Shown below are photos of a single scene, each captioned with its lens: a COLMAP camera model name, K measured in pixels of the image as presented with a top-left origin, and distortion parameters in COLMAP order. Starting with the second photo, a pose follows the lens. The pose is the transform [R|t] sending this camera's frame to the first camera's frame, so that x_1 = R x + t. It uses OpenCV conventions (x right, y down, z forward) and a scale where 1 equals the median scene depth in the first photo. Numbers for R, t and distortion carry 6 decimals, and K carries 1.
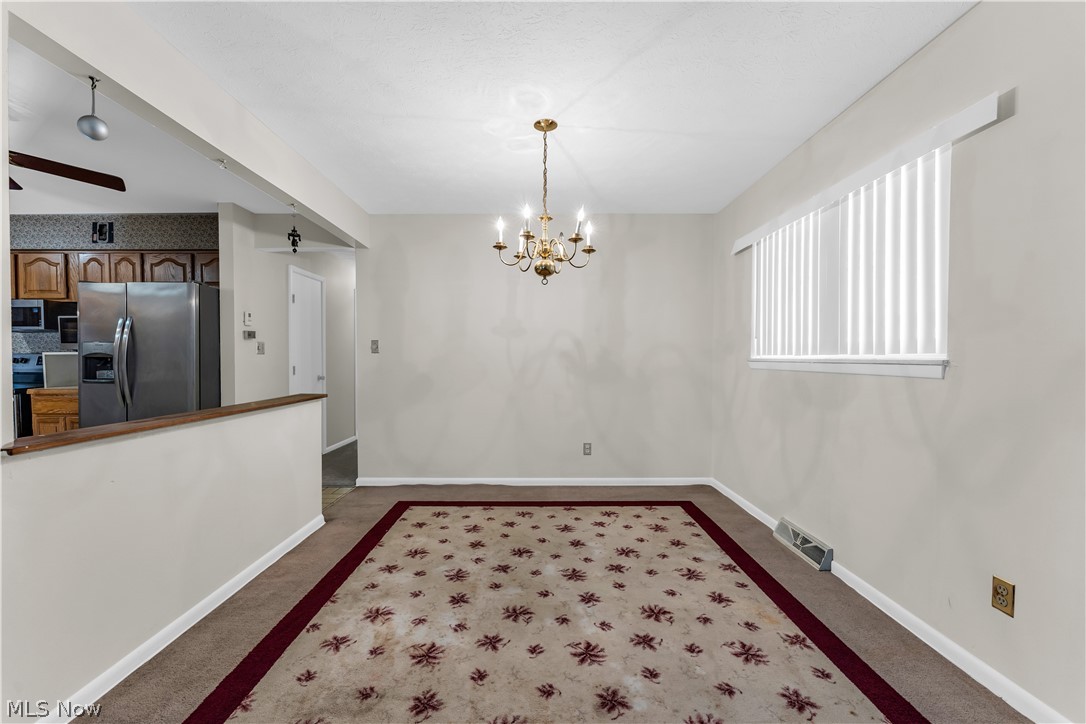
lens RADIAL K [[442.1, 0, 542.4], [0, 442.1, 366.1], [0, 0, 1]] dist [-0.000620, -0.000138]
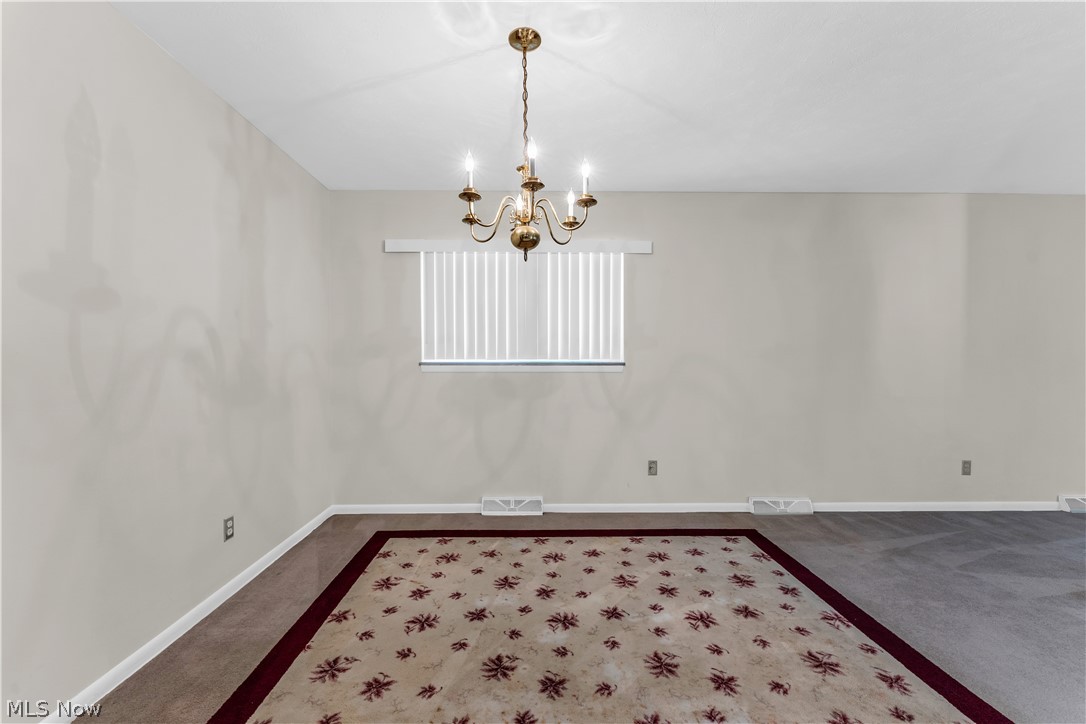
lens RADIAL K [[429.2, 0, 543.0], [0, 429.2, 362.0], [0, 0, 1]] dist [0.000352, -0.000043]
pose [[-0.014842, -0.002766, 0.999886, -0.659838], [0.020137, 0.999793, 0.003065, -0.019035], [-0.999687, 0.020180, -0.014783, 0.929330]]
